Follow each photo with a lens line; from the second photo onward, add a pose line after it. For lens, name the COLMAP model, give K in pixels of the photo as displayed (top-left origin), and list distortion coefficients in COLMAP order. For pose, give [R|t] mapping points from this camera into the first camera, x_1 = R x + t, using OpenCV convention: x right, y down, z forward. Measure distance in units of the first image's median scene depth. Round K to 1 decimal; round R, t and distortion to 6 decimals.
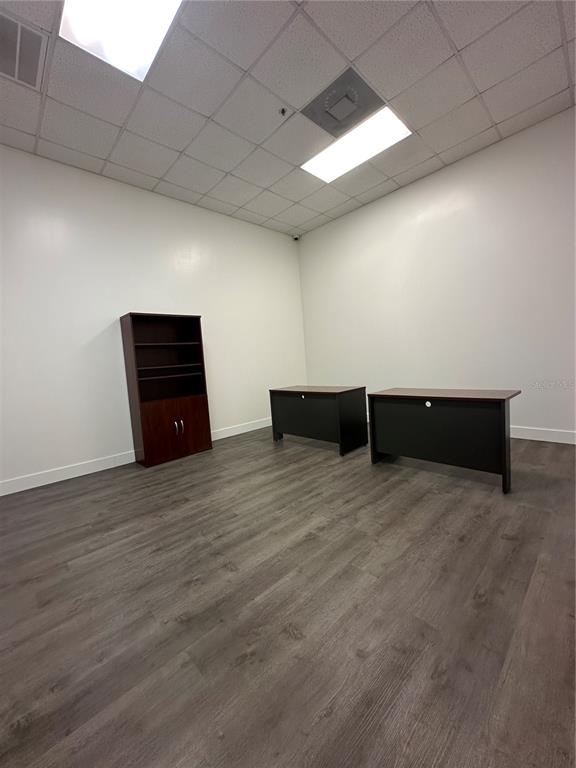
lens RADIAL K [[307.9, 0, 288.2], [0, 307.9, 383.7], [0, 0, 1]] dist [-0.005564, 0.001362]
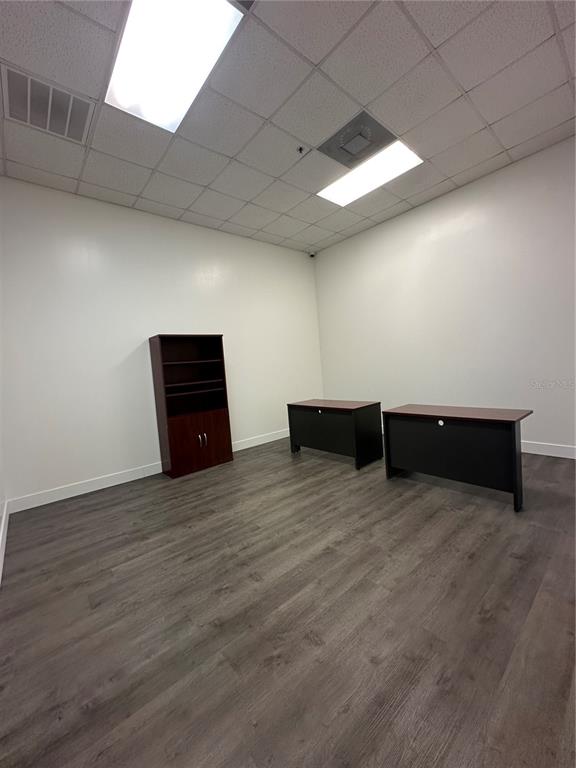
lens RADIAL K [[307.9, 0, 288.0], [0, 307.9, 384.1], [0, 0, 1]] dist [-0.005564, 0.001362]
pose [[0.998718, -0.002845, -0.050535, -0.011077], [0.002161, 0.999906, -0.013573, -0.064386], [0.050568, 0.013447, 0.998630, -0.083278]]
